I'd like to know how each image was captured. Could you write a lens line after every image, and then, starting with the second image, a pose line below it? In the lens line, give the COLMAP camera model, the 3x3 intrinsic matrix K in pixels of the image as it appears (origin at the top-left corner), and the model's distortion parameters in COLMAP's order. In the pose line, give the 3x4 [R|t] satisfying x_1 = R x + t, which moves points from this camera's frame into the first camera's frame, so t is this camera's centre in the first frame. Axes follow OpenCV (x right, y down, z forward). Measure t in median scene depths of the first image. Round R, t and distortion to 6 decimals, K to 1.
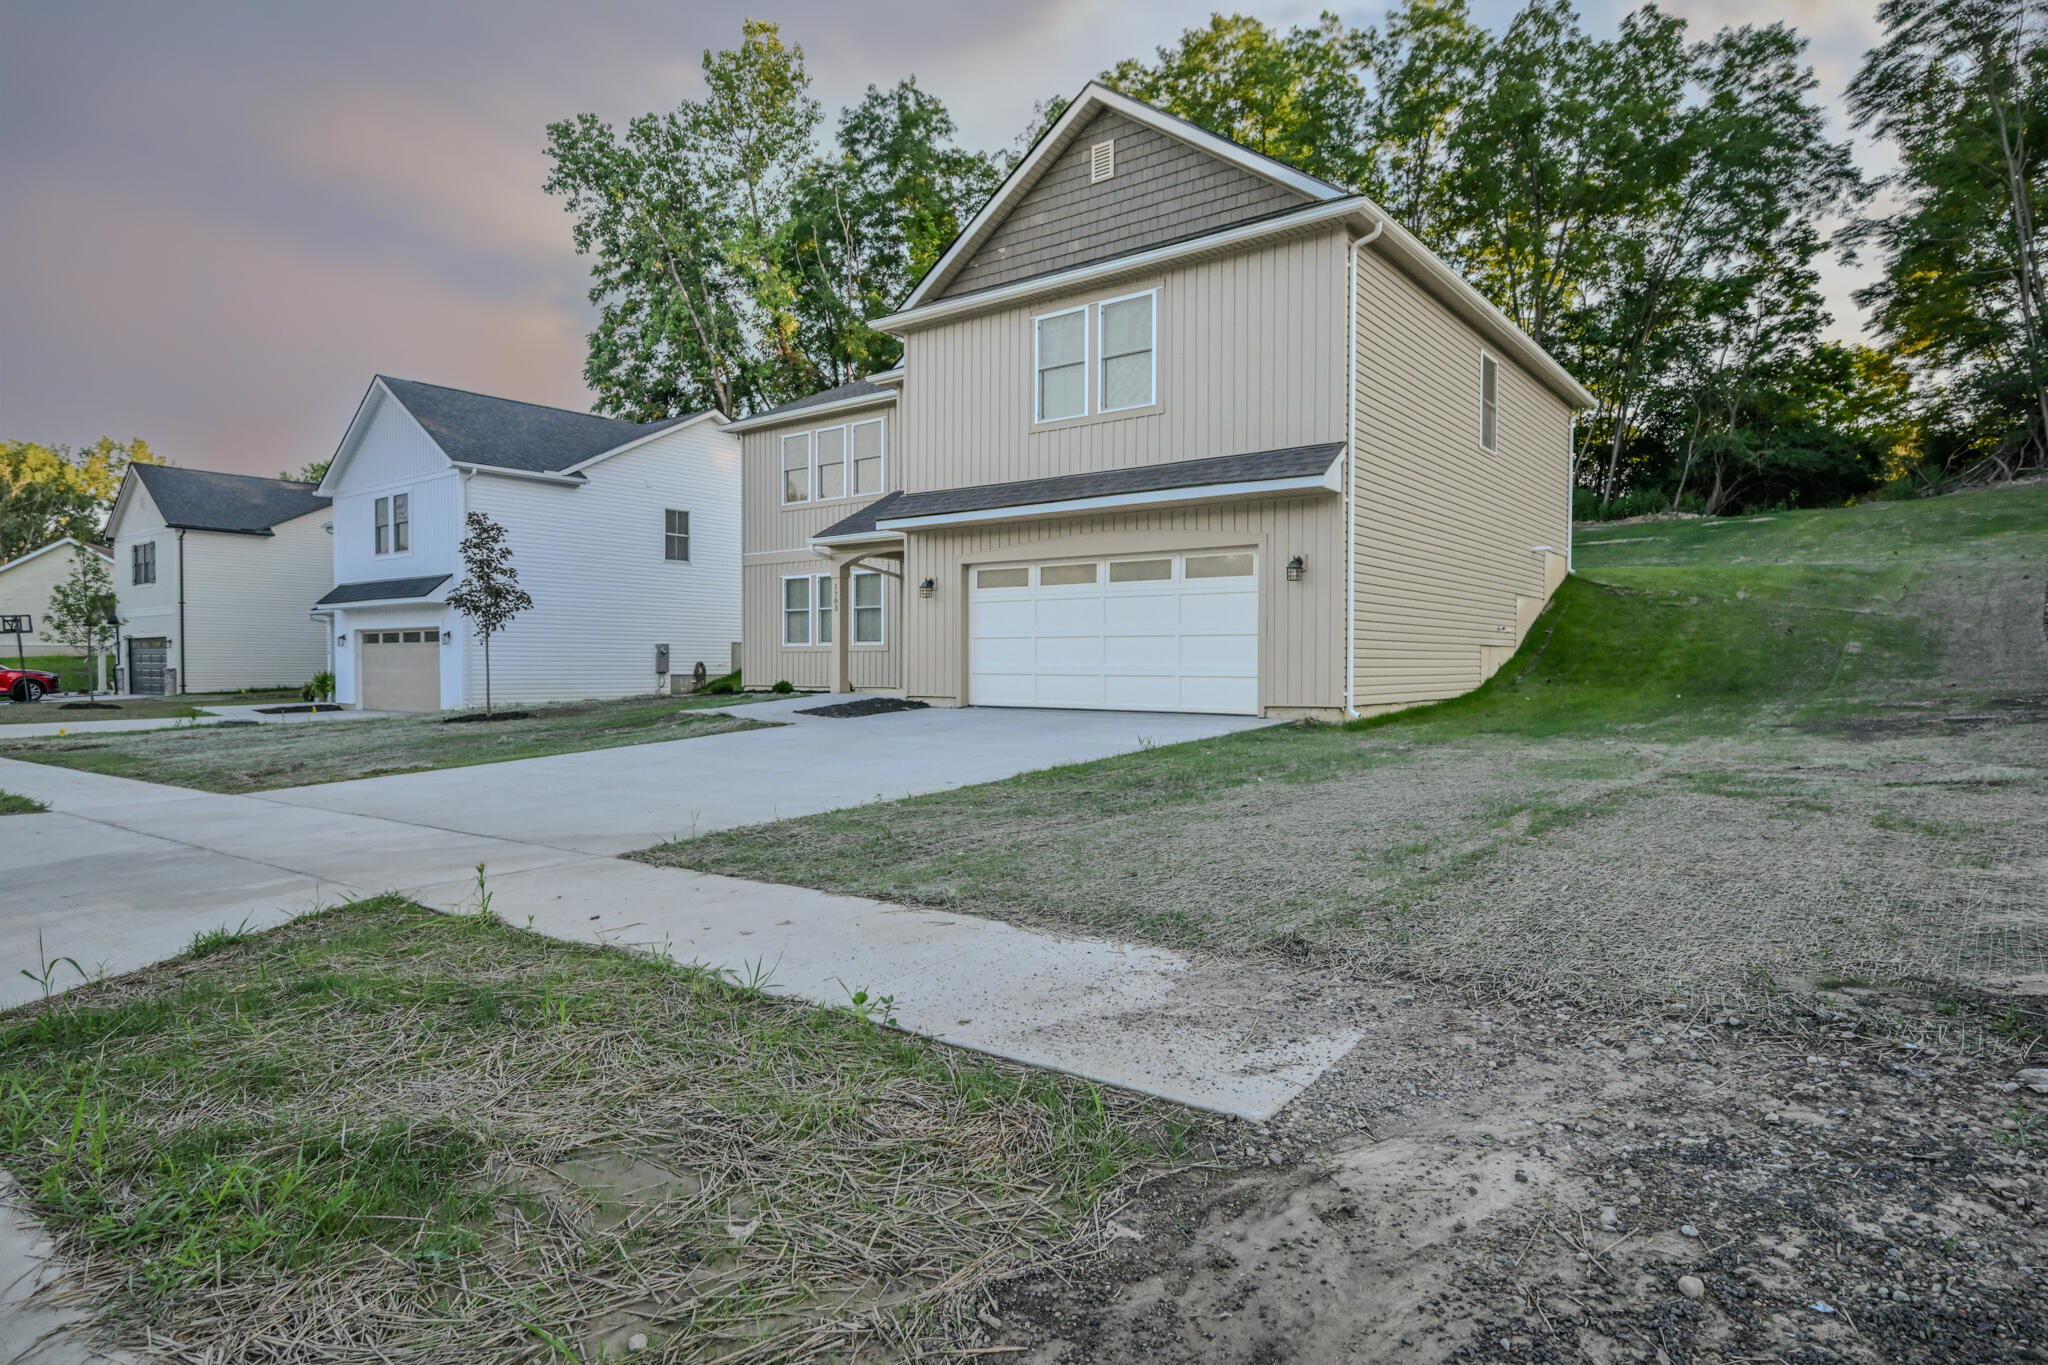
lens RADIAL K [[1142.9, 0, 1029.5], [0, 1142.9, 702.1], [0, 0, 1]] dist [-0.024257, 0.008302]
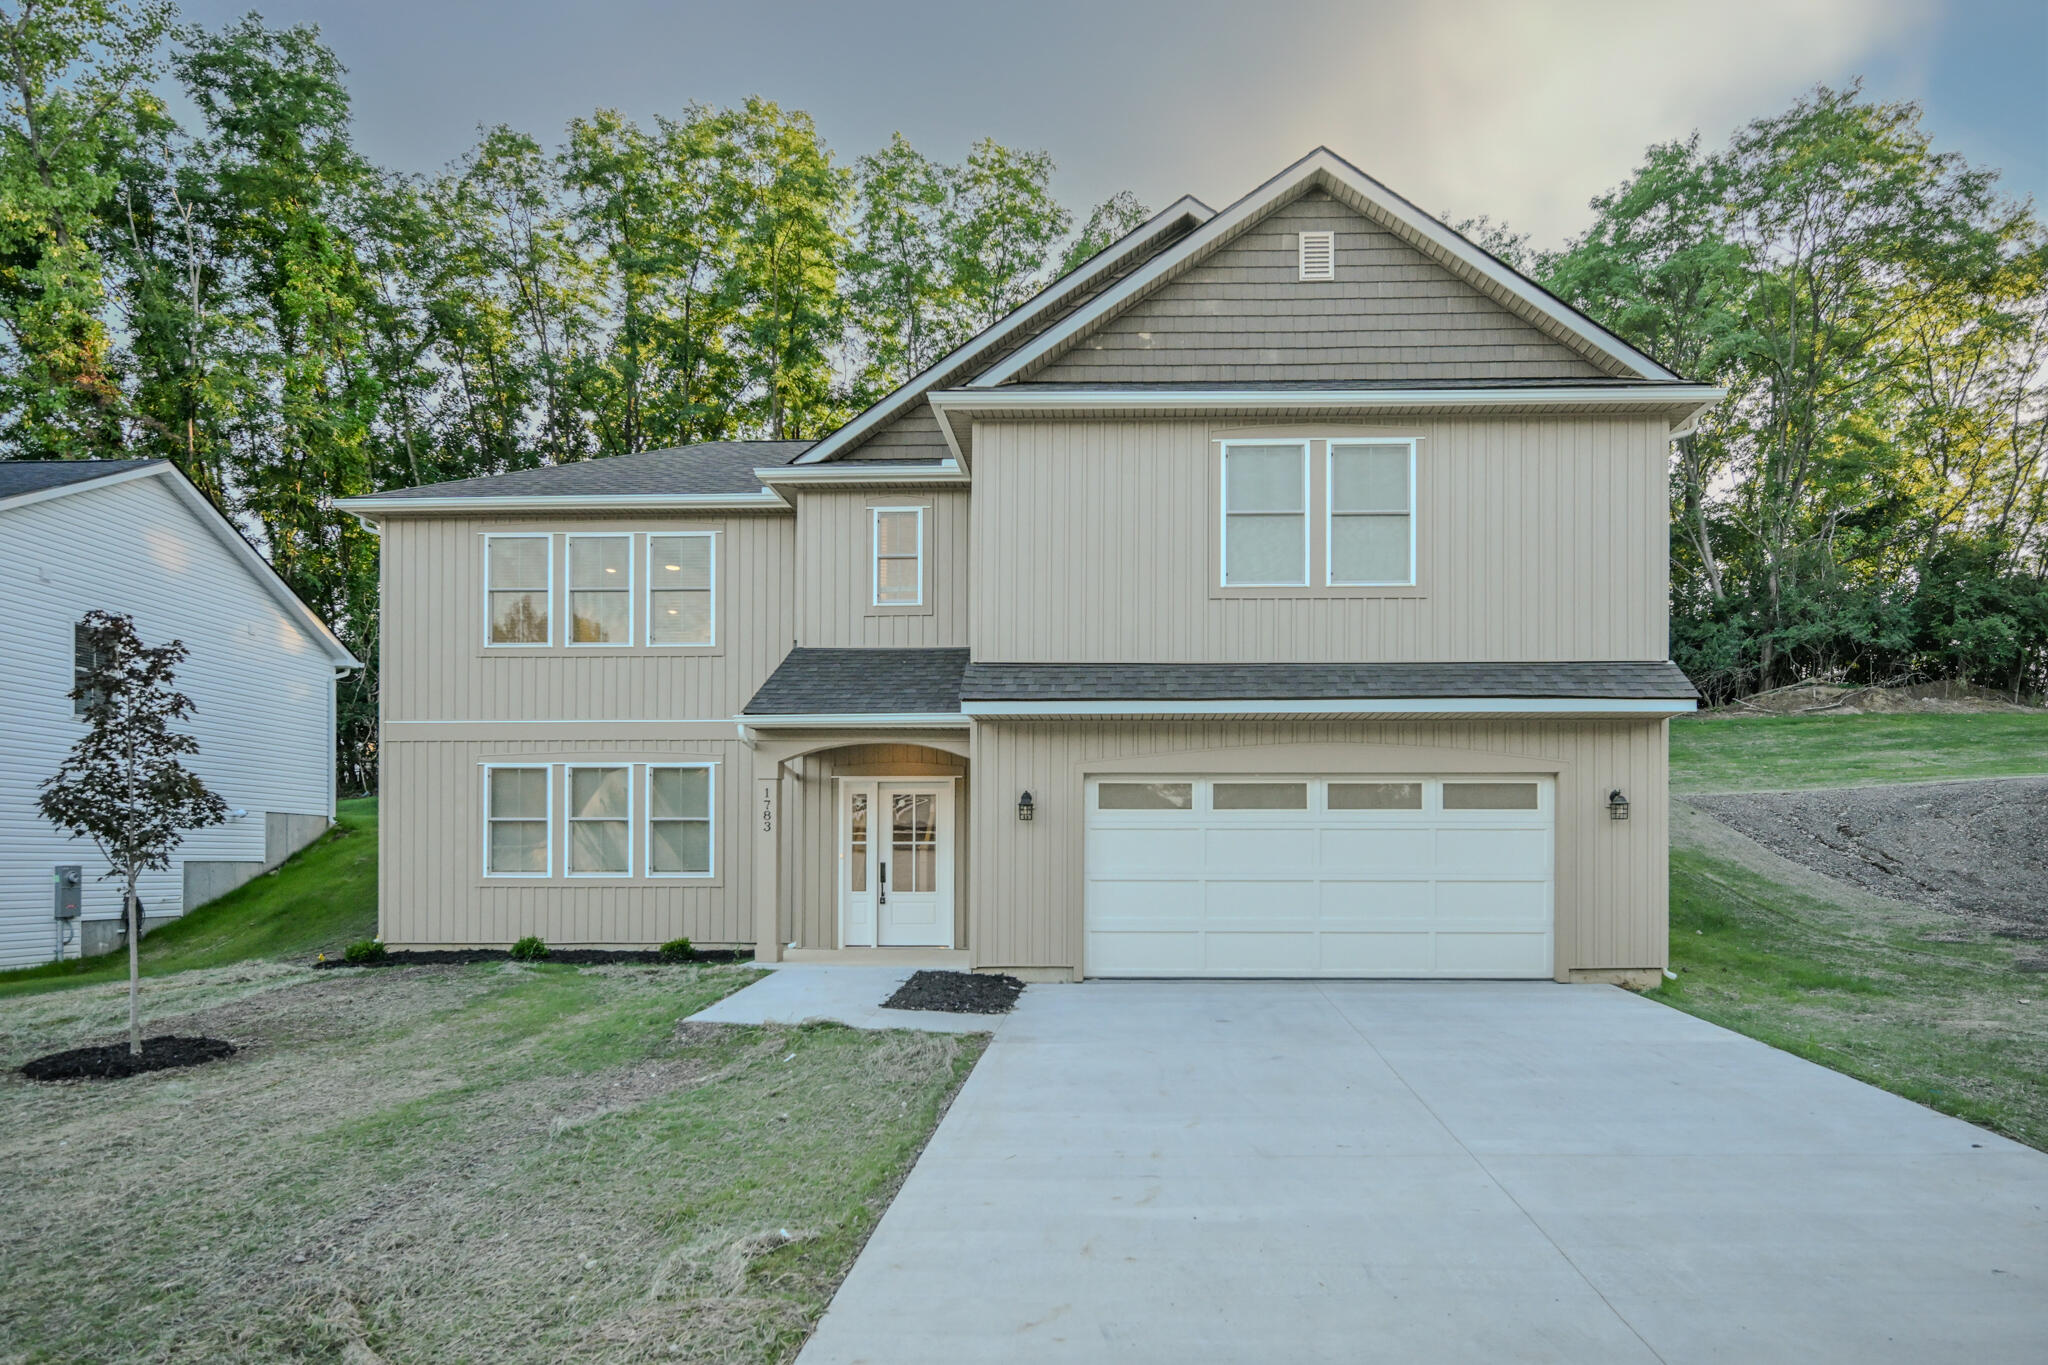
lens RADIAL K [[1259.7, 0, 1003.2], [0, 1259.7, 860.3], [0, 0, 1]] dist [-0.003800, -0.001880]
pose [[0.812391, -0.000518, 0.583113, -0.493087], [0.020150, 0.999427, -0.027185, -0.044174], [-0.582765, 0.033835, 0.811936, 0.375506]]
